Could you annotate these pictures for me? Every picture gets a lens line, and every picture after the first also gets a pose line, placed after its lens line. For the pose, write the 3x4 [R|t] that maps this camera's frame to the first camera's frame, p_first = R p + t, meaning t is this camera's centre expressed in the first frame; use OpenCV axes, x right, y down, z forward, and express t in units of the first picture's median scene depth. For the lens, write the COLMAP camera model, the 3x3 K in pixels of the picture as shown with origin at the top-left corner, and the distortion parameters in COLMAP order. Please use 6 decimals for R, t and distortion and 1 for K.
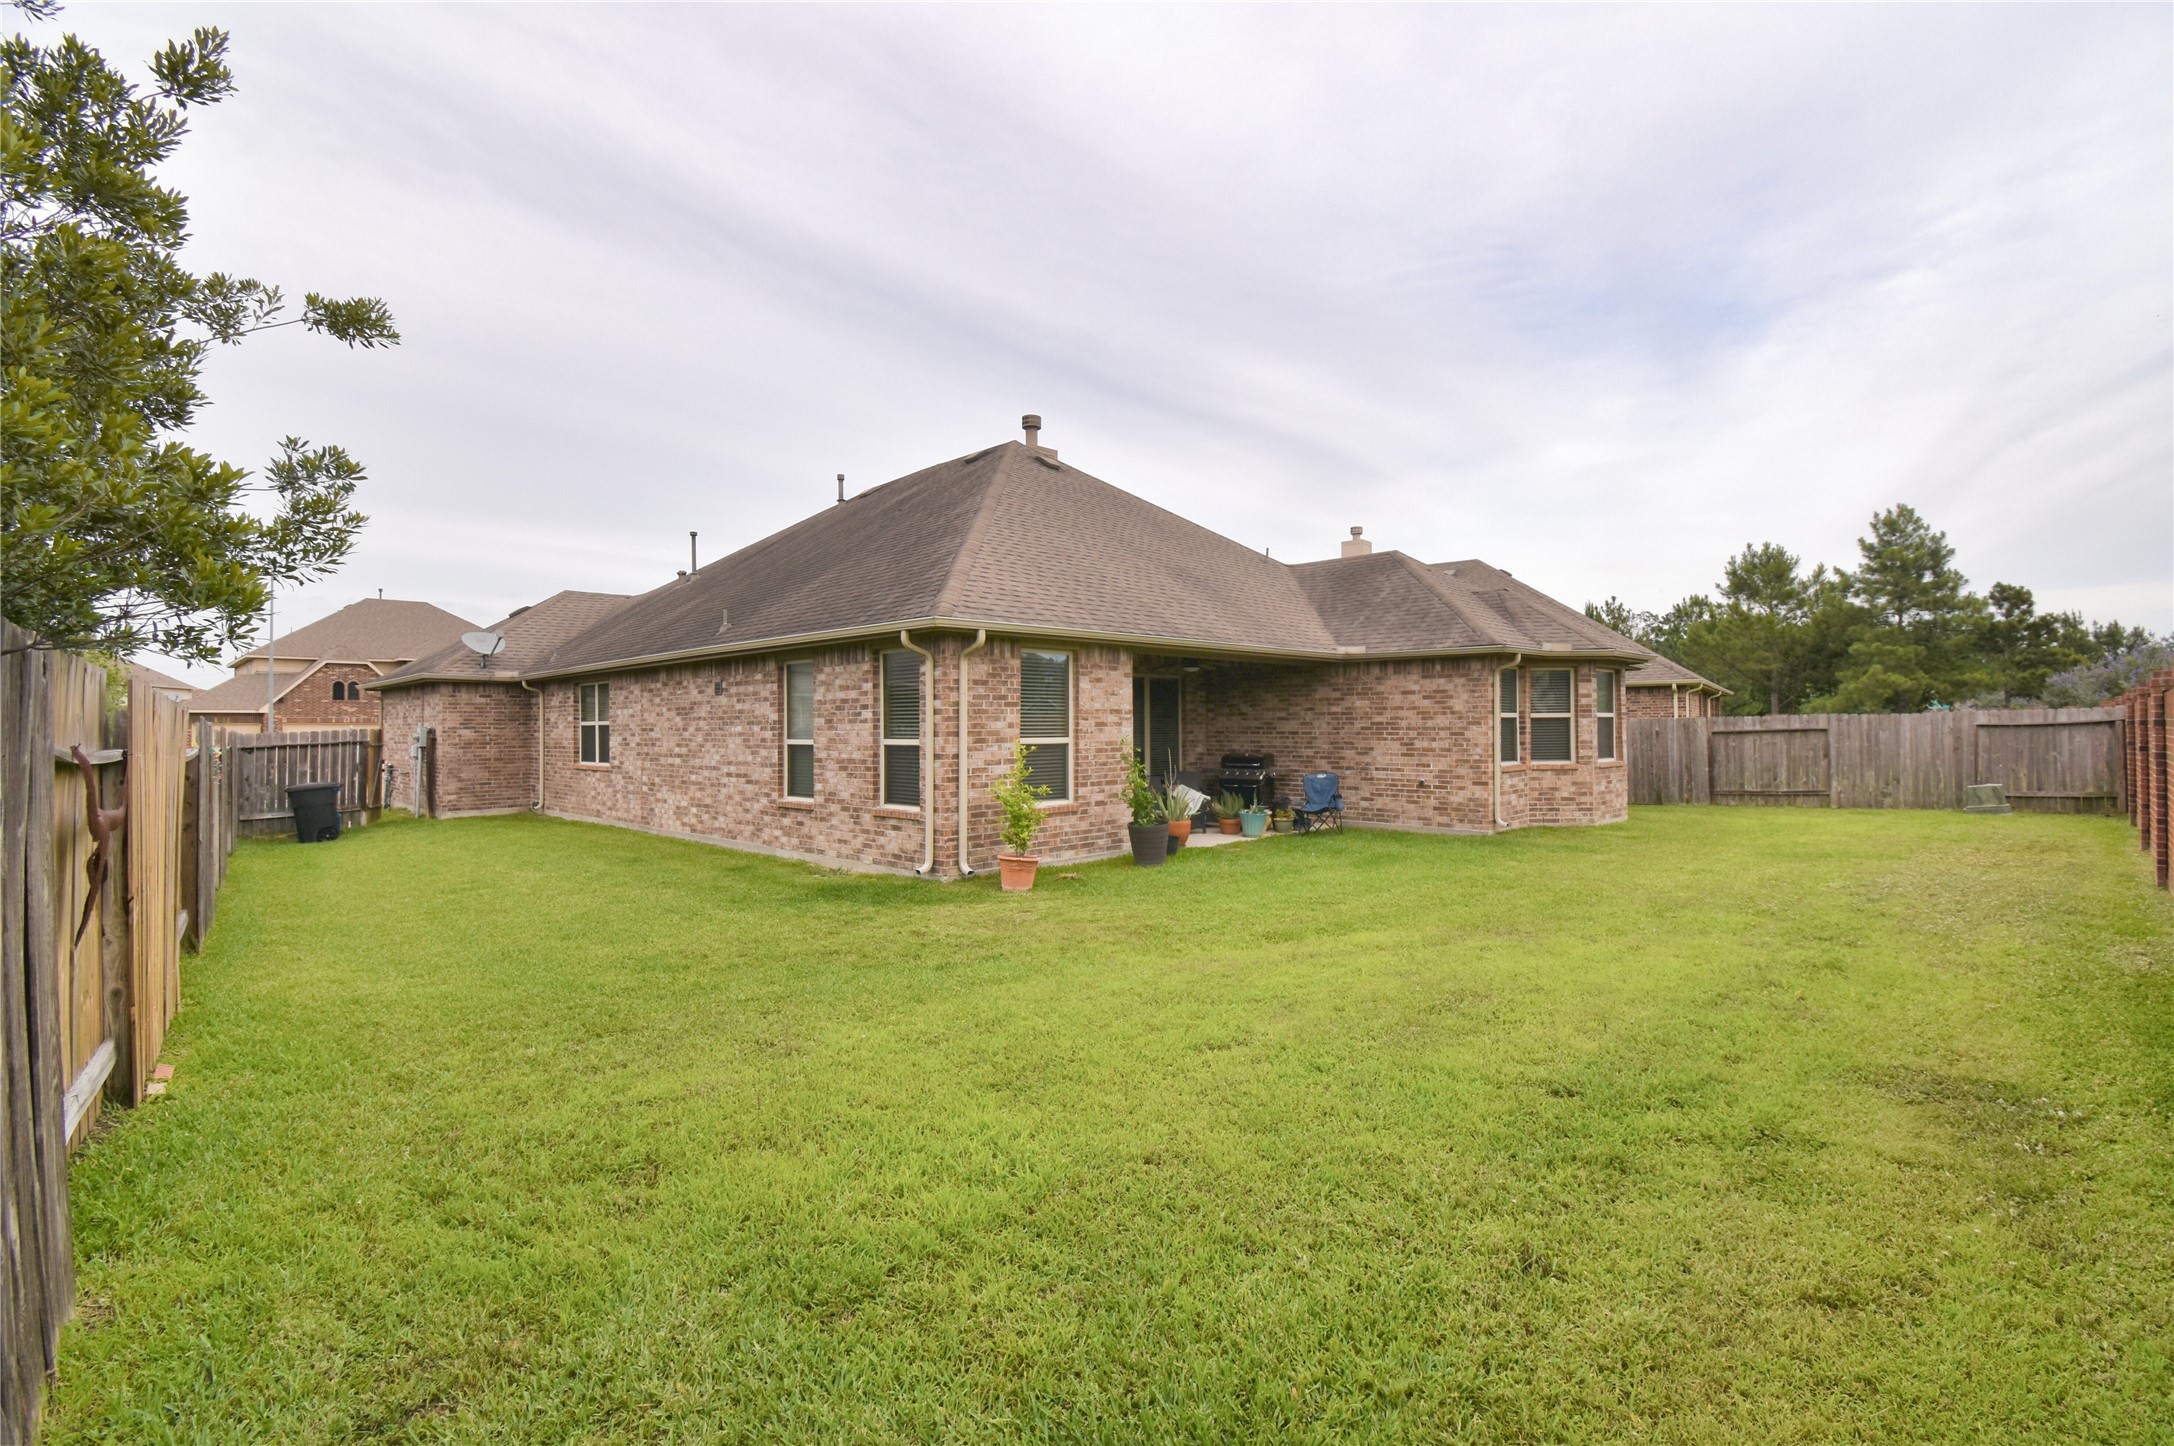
lens RADIAL K [[955.1, 0, 1087.0], [0, 955.1, 723.0], [0, 0, 1]] dist [0.018219, -0.028821]
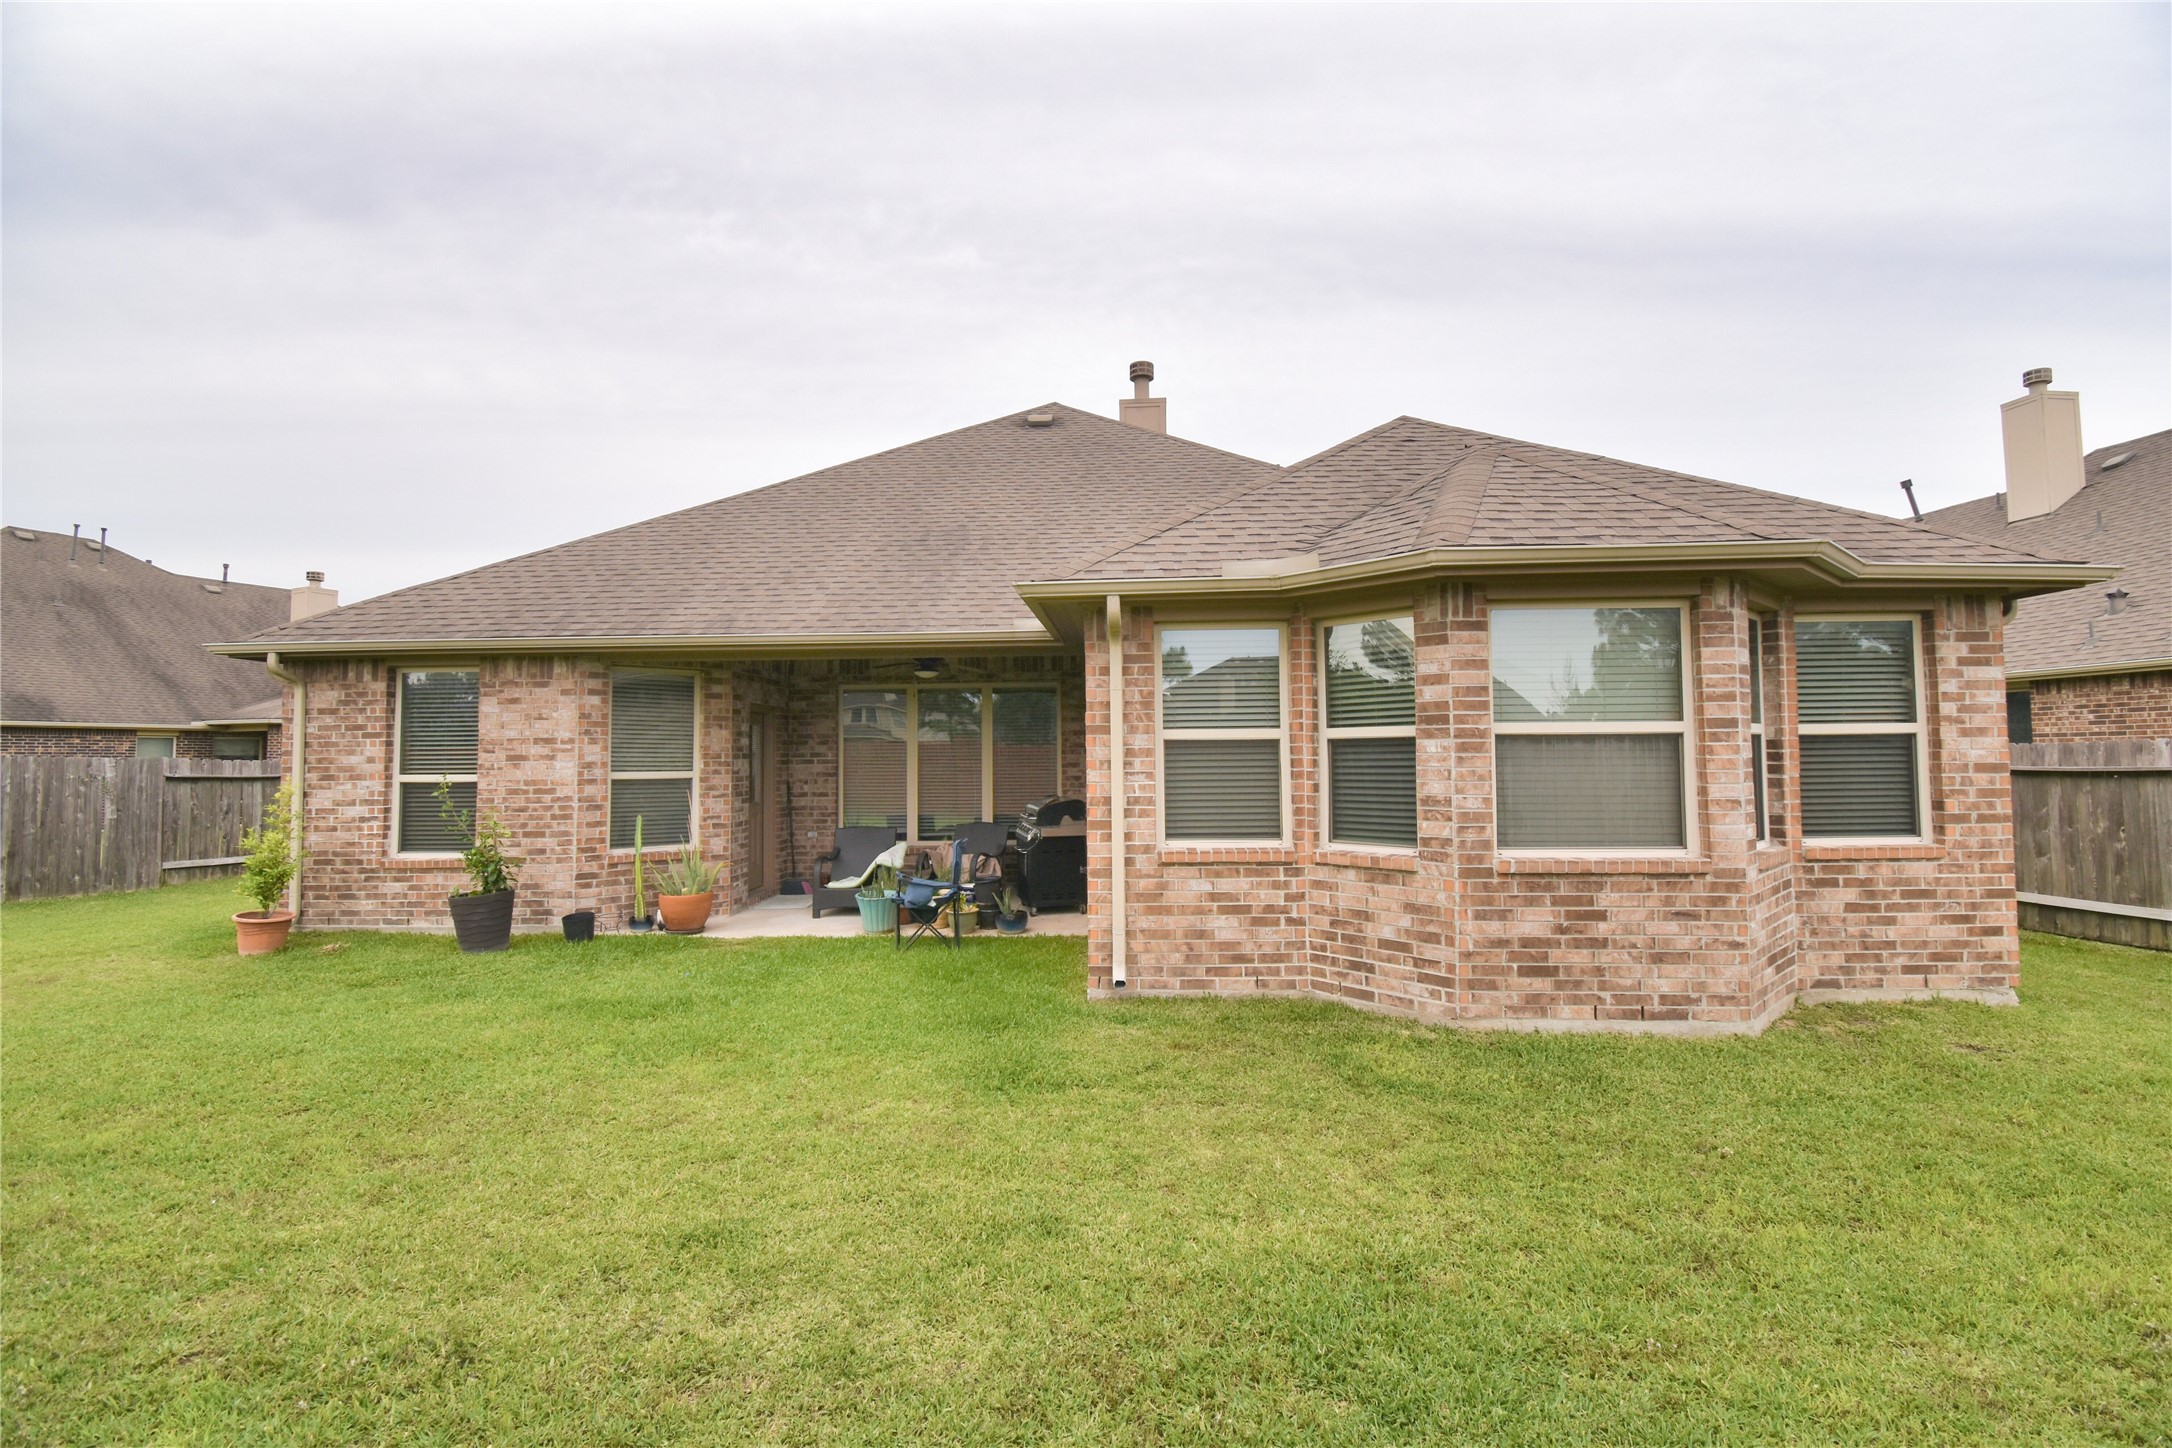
lens RADIAL K [[954.2, 0, 1086.0], [0, 954.2, 724.0], [0, 0, 1]] dist [0.018219, -0.028821]
pose [[0.684481, -0.020693, -0.728737, 0.894686], [0.008226, 0.999753, -0.020662, -0.006241], [0.728984, 0.008148, 0.684482, 0.807335]]
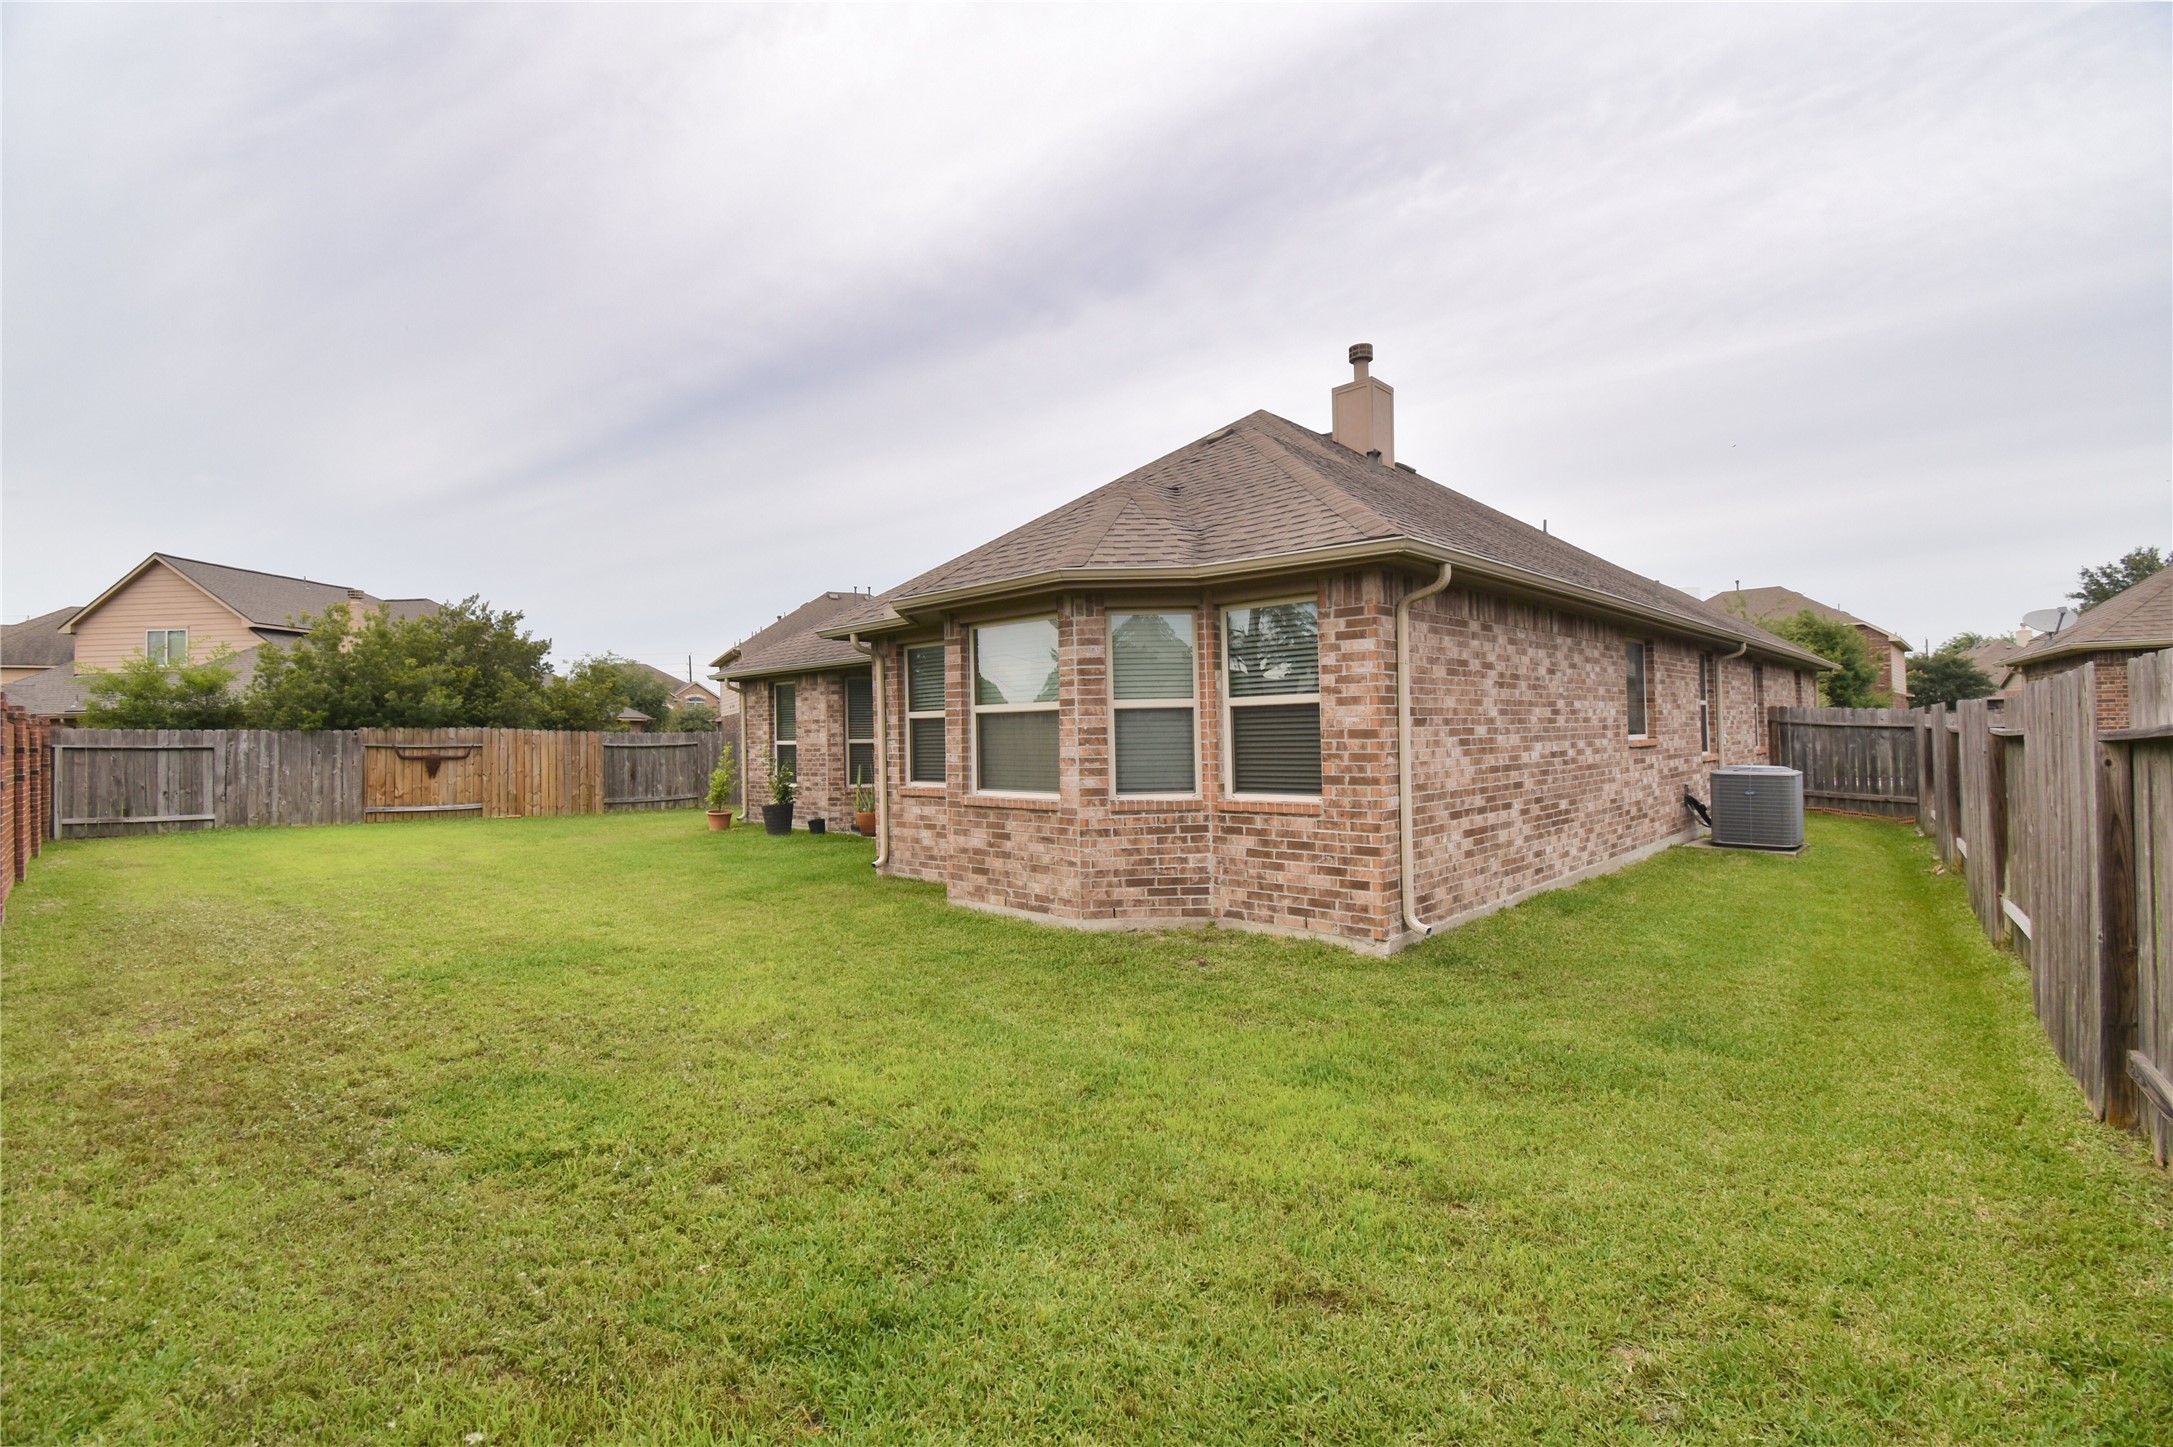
lens RADIAL K [[954.7, 0, 1086.5], [0, 954.7, 723.5], [0, 0, 1]] dist [0.018219, -0.028821]
pose [[0.051051, 0.000179, -0.998696, 1.404421], [0.028647, 0.999588, 0.001643, -0.000549], [0.998285, -0.028694, 0.051025, 1.330916]]
